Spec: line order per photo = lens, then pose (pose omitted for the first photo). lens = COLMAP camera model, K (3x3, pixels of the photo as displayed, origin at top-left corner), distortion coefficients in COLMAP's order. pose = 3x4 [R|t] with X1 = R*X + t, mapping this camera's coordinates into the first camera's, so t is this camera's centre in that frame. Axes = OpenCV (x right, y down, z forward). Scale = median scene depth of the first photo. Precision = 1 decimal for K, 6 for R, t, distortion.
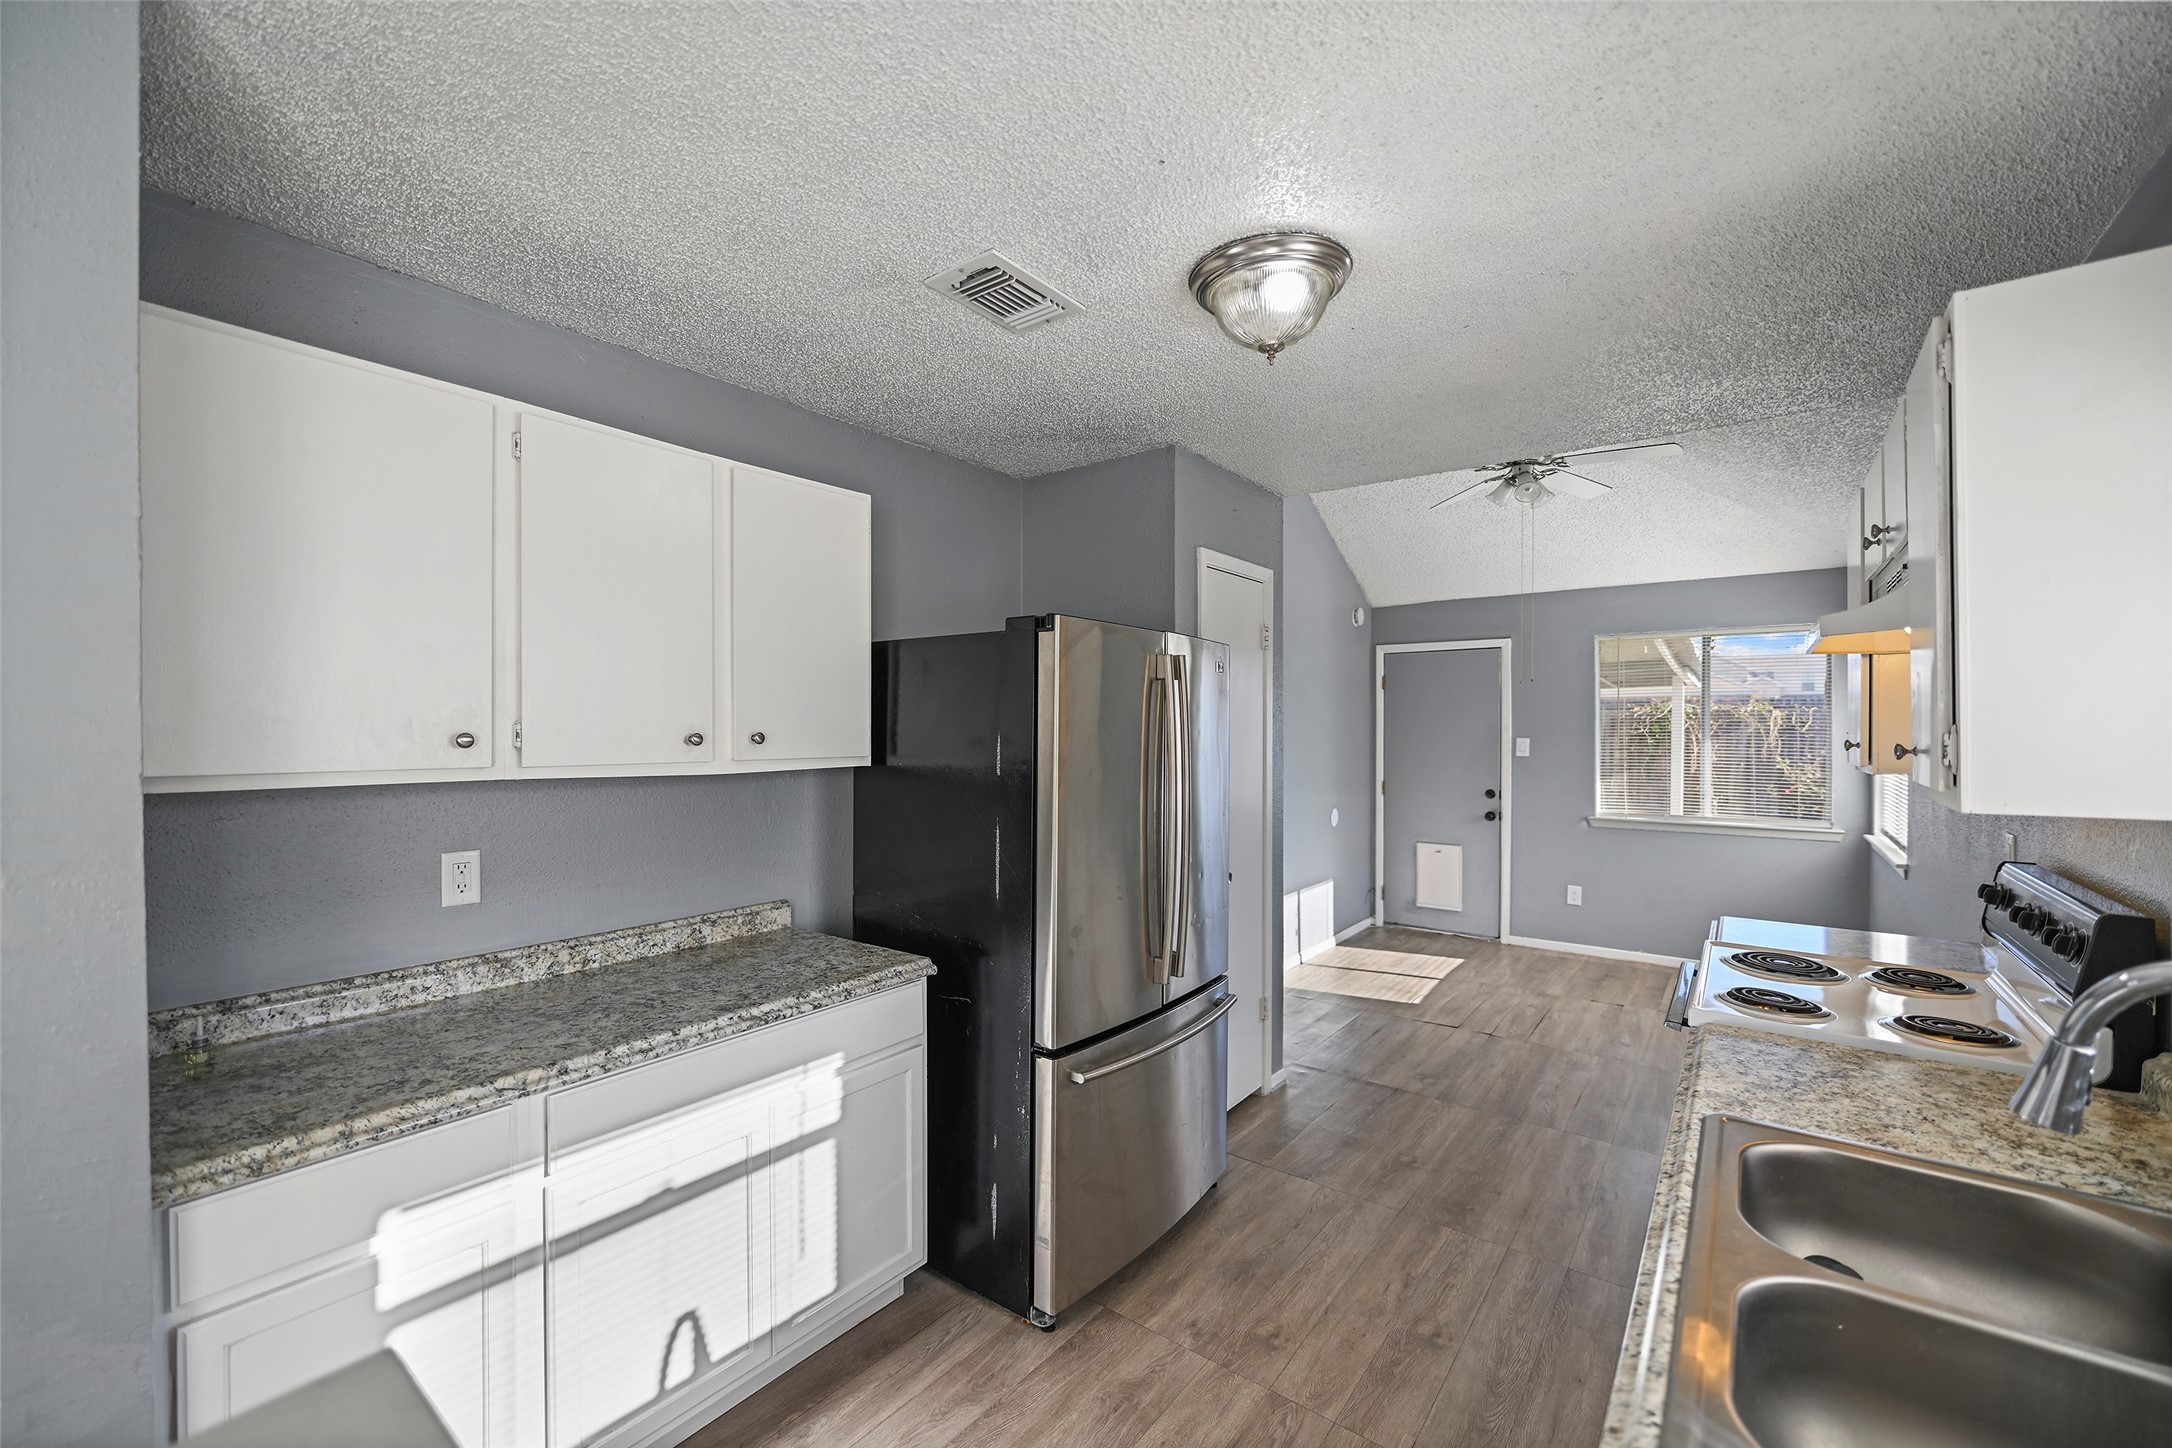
lens RADIAL K [[893.5, 0, 1080.9], [0, 893.5, 731.7], [0, 0, 1]] dist [0.003013, -0.000122]
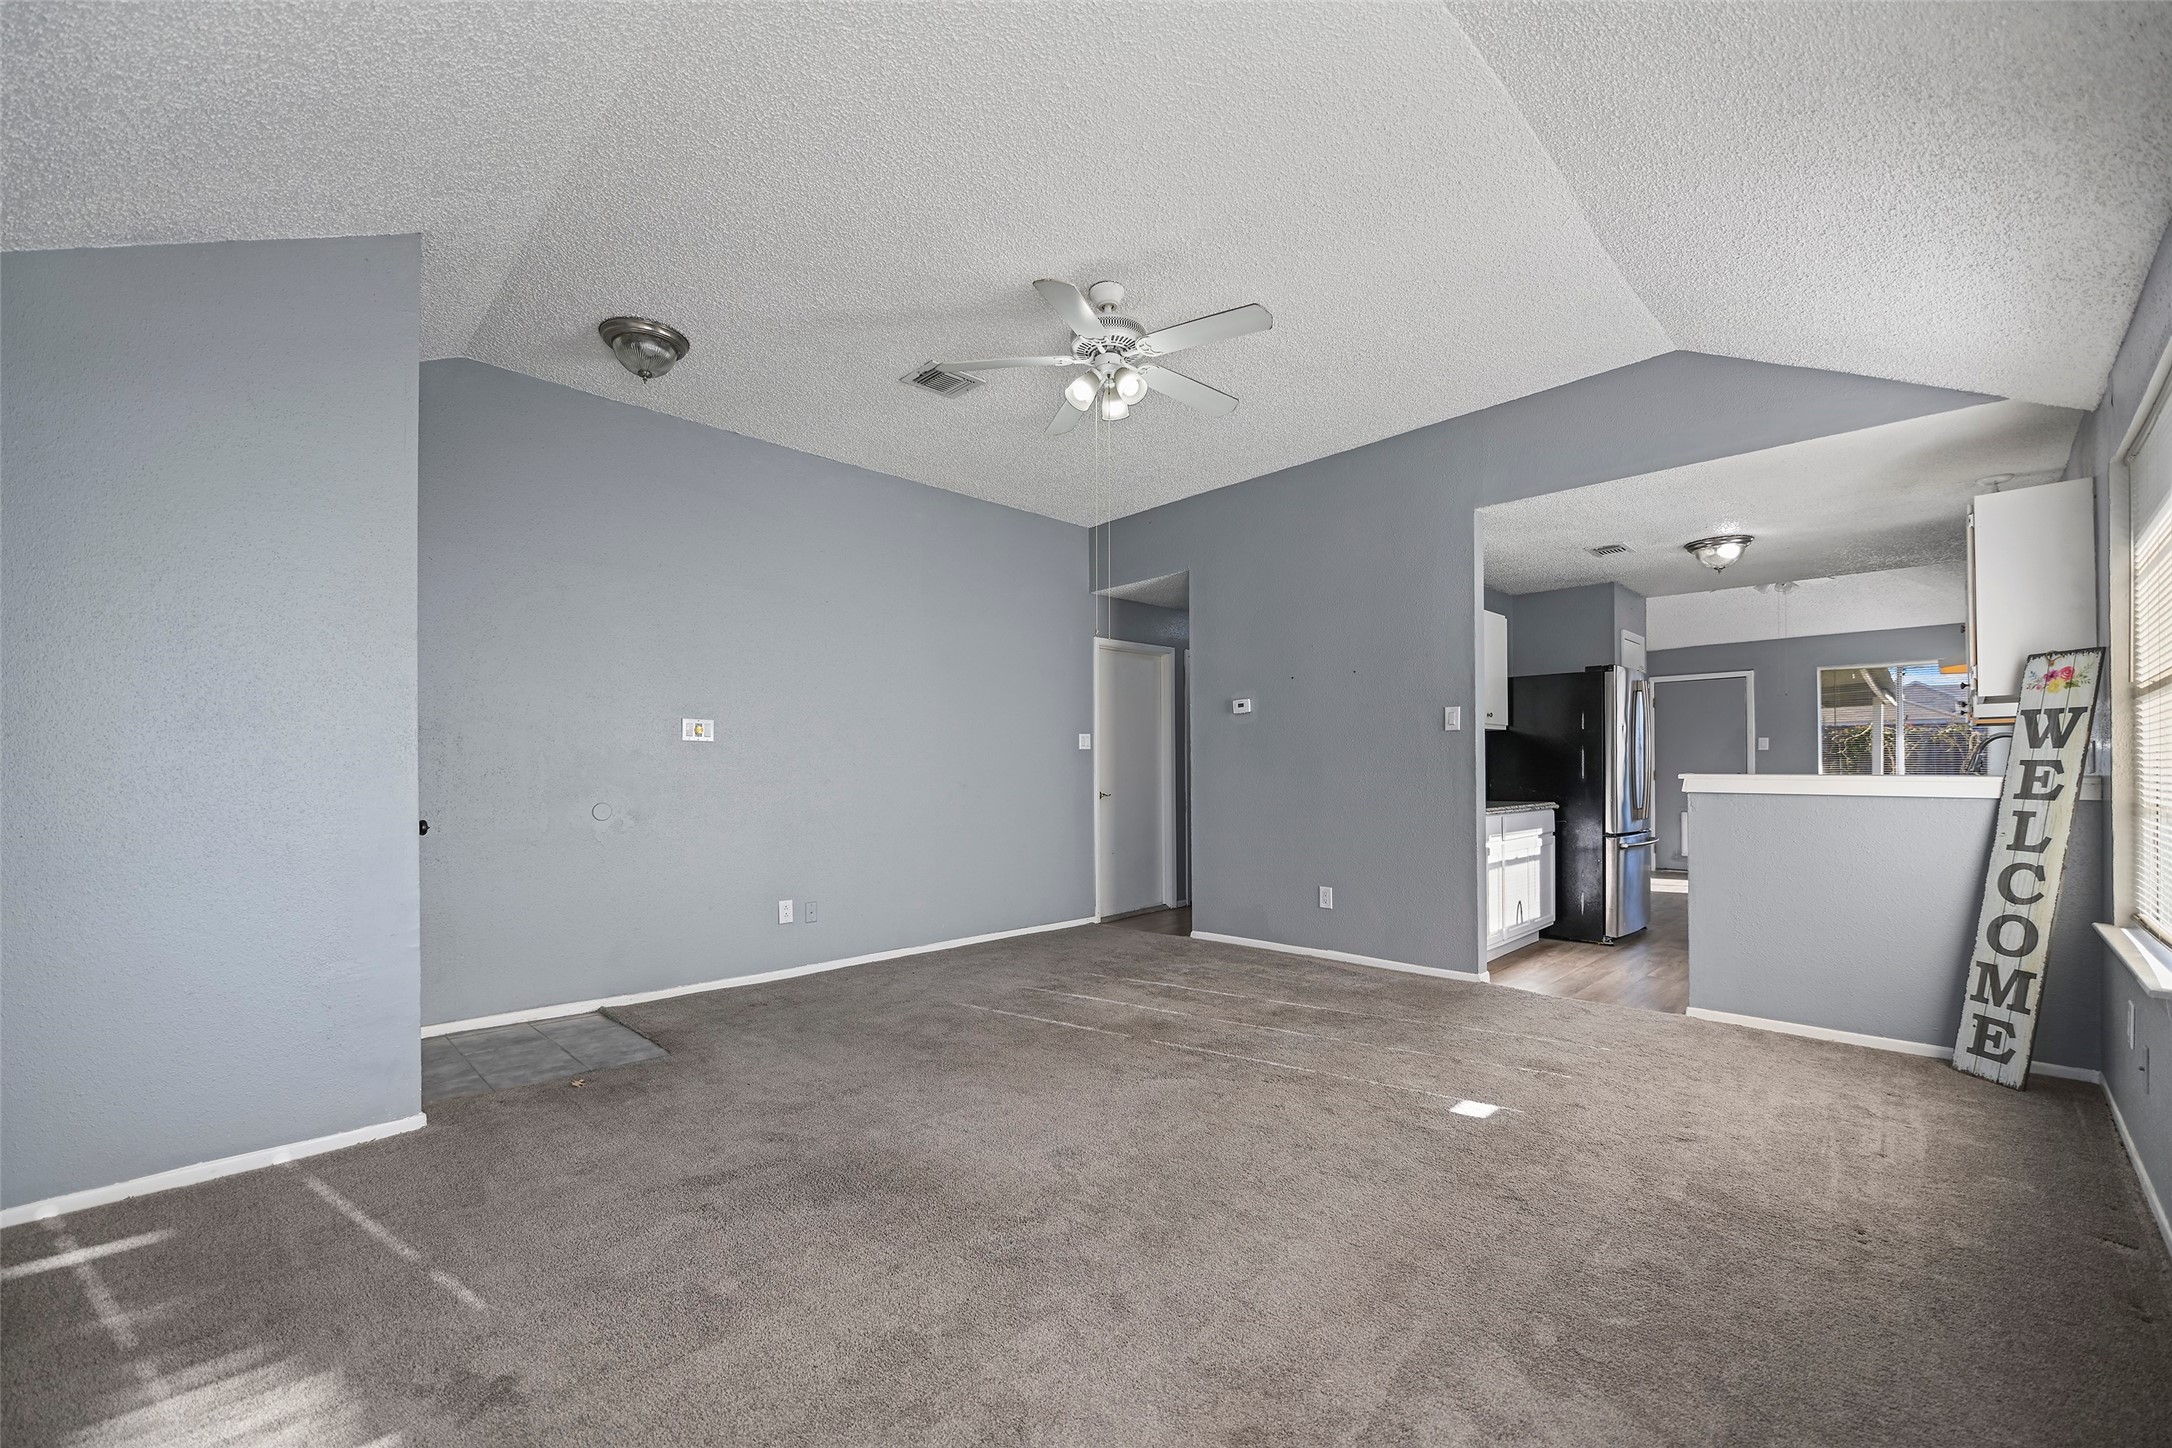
lens RADIAL K [[893.5, 0, 1092.6], [0, 893.5, 761.0], [0, 0, 1]] dist [0.003013, -0.000122]
pose [[0.991628, -0.003431, -0.129081, -0.442151], [0.001963, 0.999932, -0.011501, 0.064128], [0.129111, 0.011151, 0.991567, -0.651923]]
